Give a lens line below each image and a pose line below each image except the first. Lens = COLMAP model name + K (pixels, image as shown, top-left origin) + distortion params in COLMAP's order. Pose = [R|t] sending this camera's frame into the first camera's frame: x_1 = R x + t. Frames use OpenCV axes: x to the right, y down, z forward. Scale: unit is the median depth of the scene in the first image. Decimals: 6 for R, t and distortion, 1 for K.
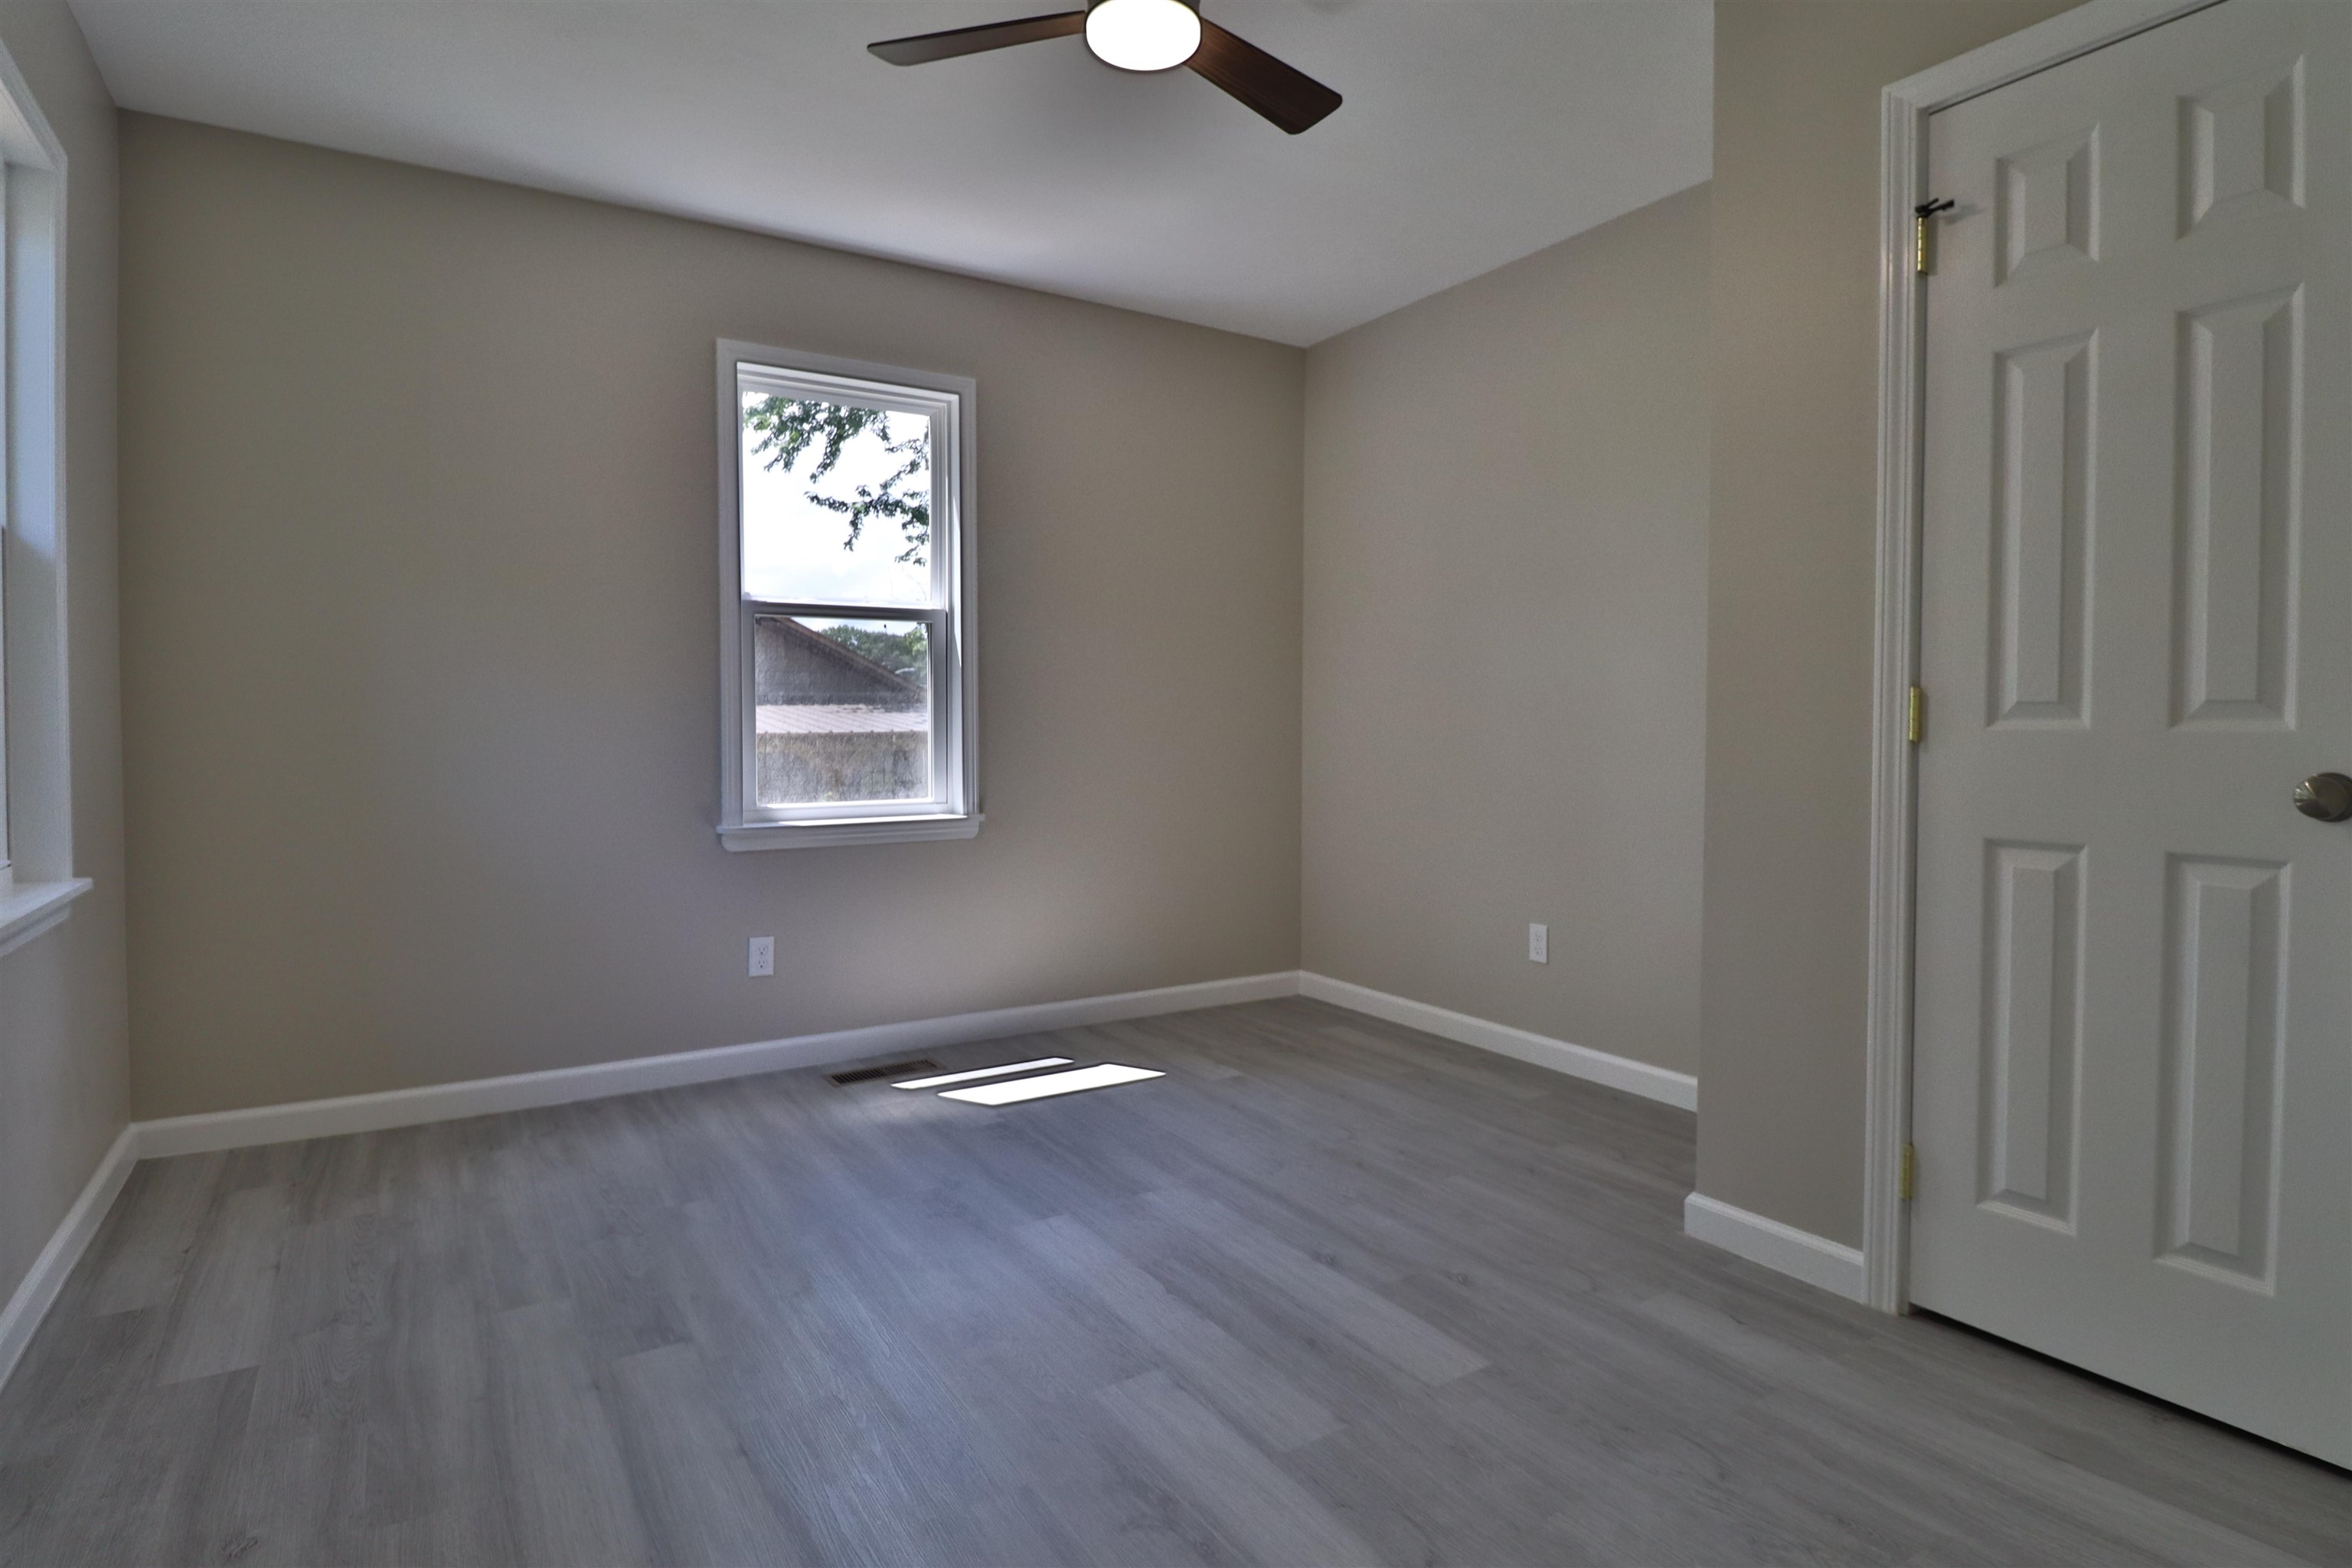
lens RADIAL K [[1220.8, 0, 1191.0], [0, 1220.8, 754.5], [0, 0, 1]] dist [0.000101, -0.011373]
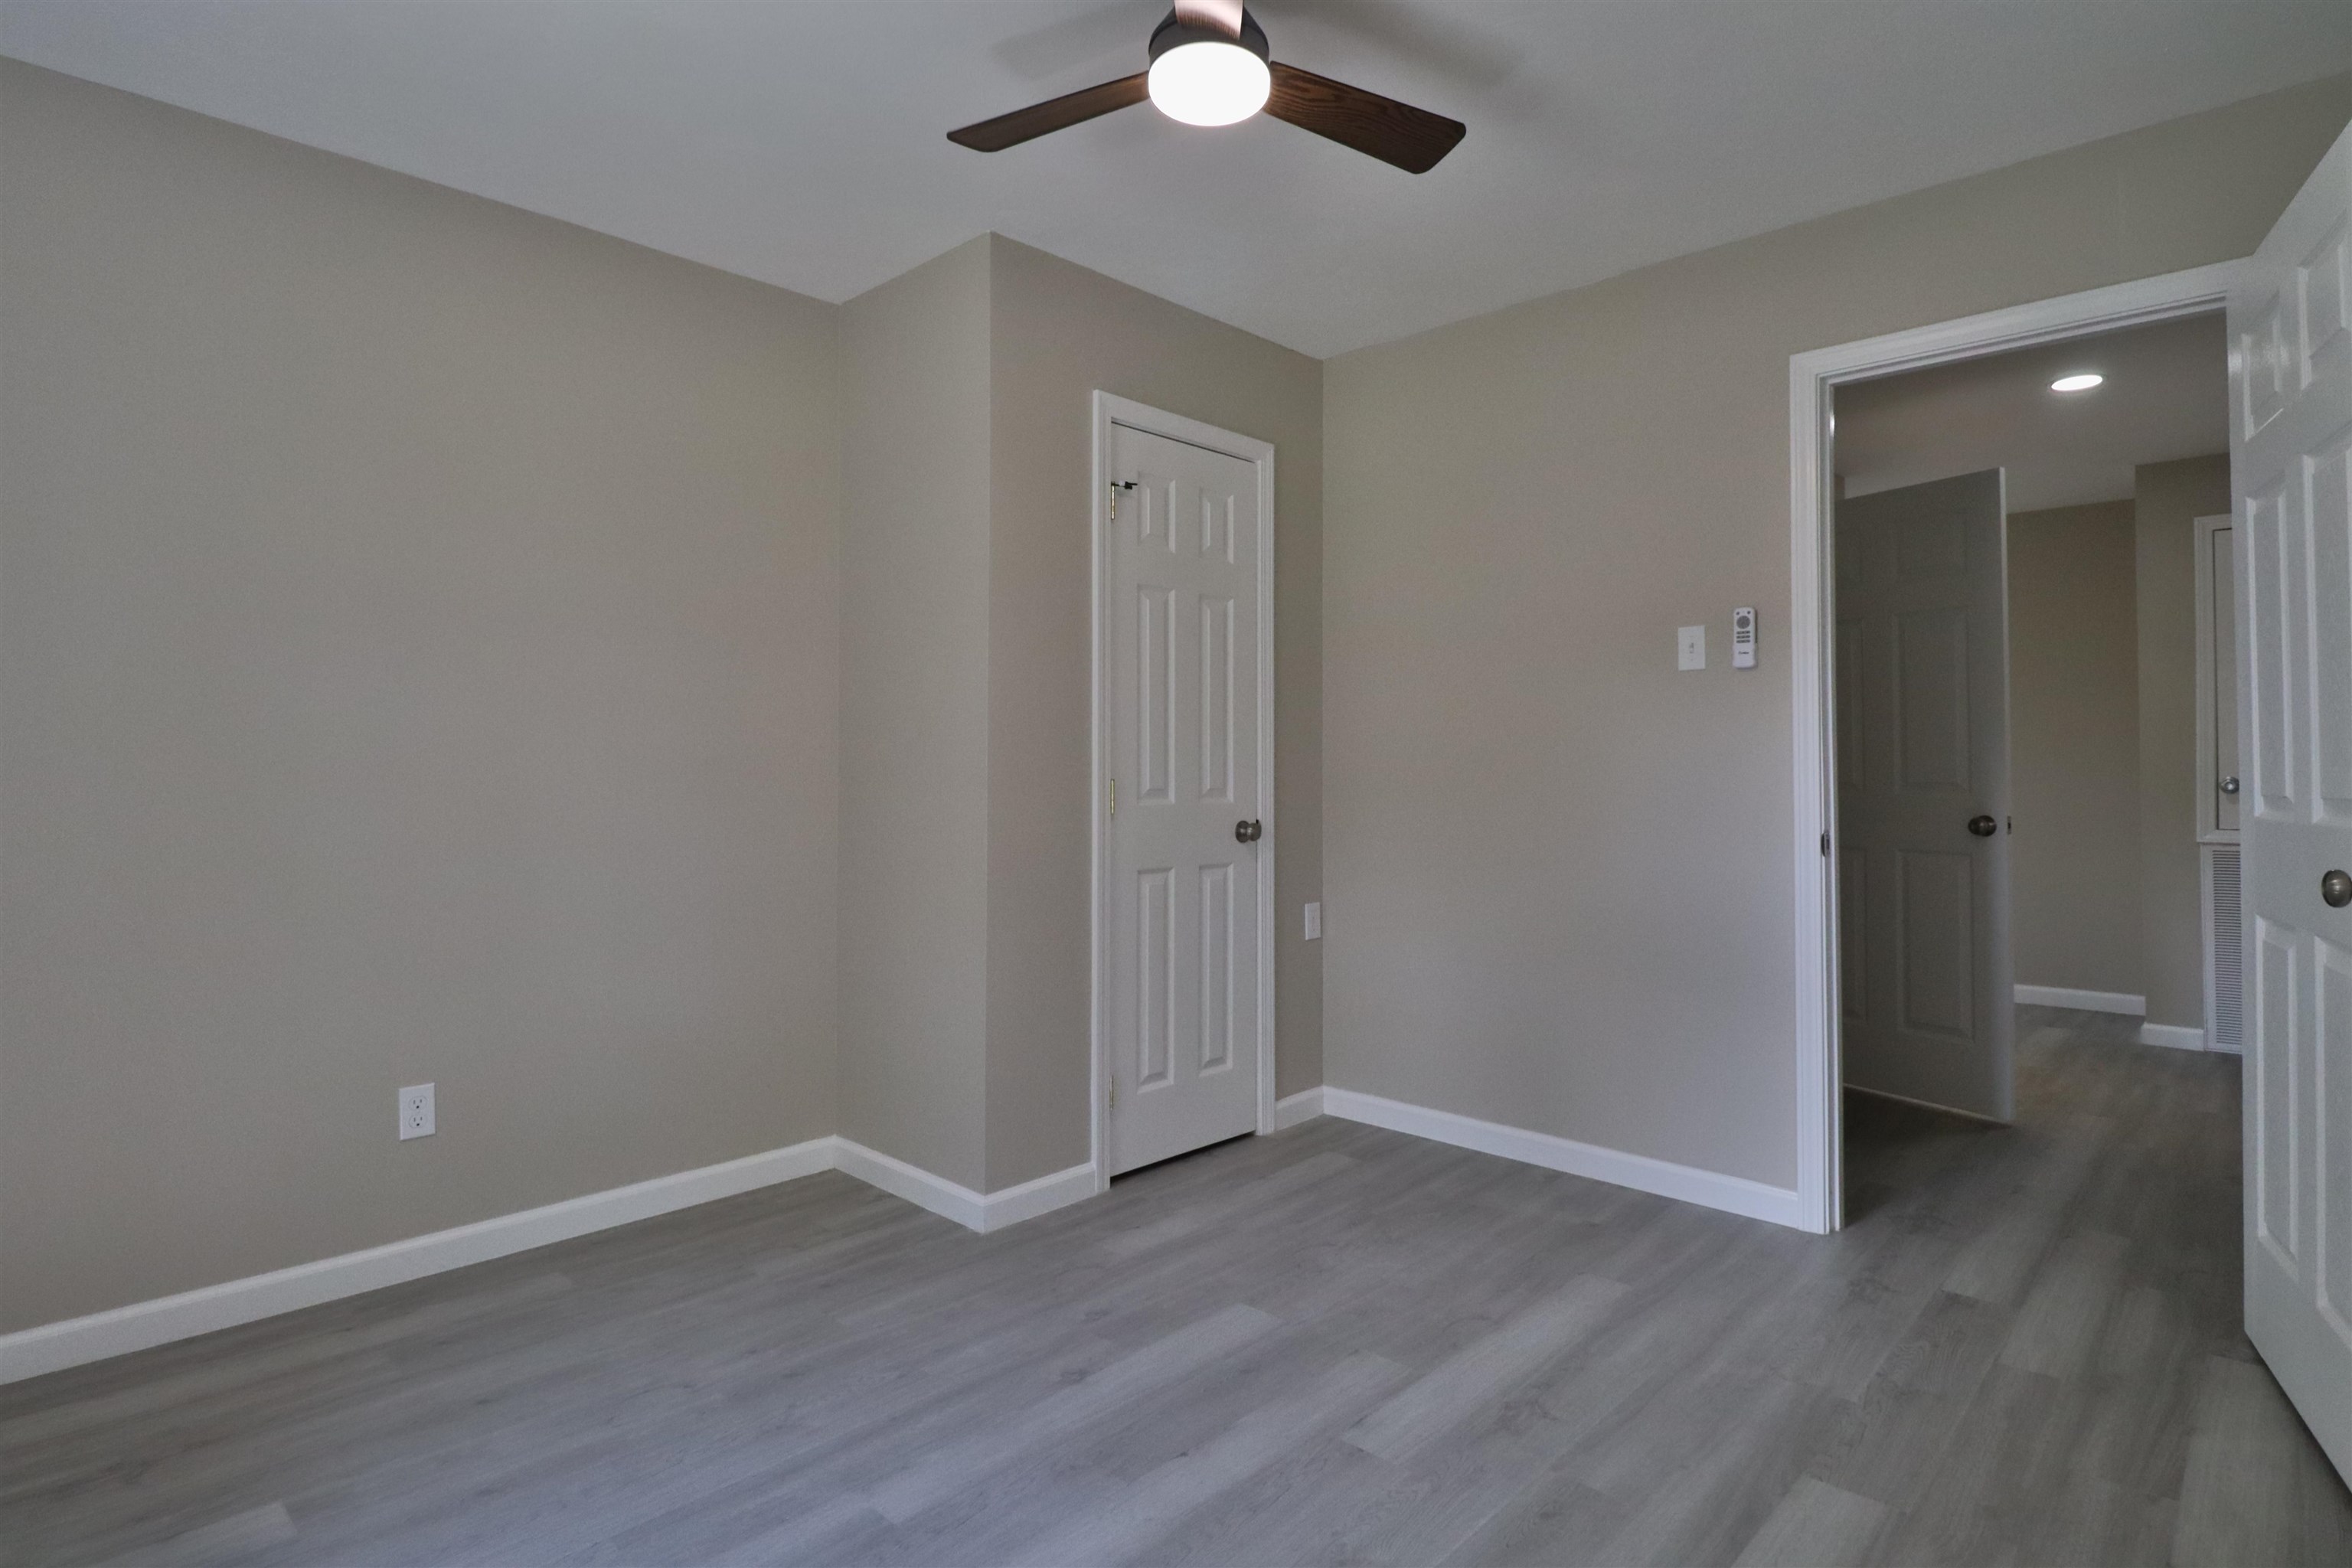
lens RADIAL K [[1220.8, 0, 1191.0], [0, 1220.8, 754.5], [0, 0, 1]] dist [0.000101, -0.011373]
pose [[-0.238230, 0.010173, 0.971156, -0.945285], [0.026978, 0.999629, -0.003853, -0.078177], [-0.970834, 0.025282, -0.238416, 1.253117]]
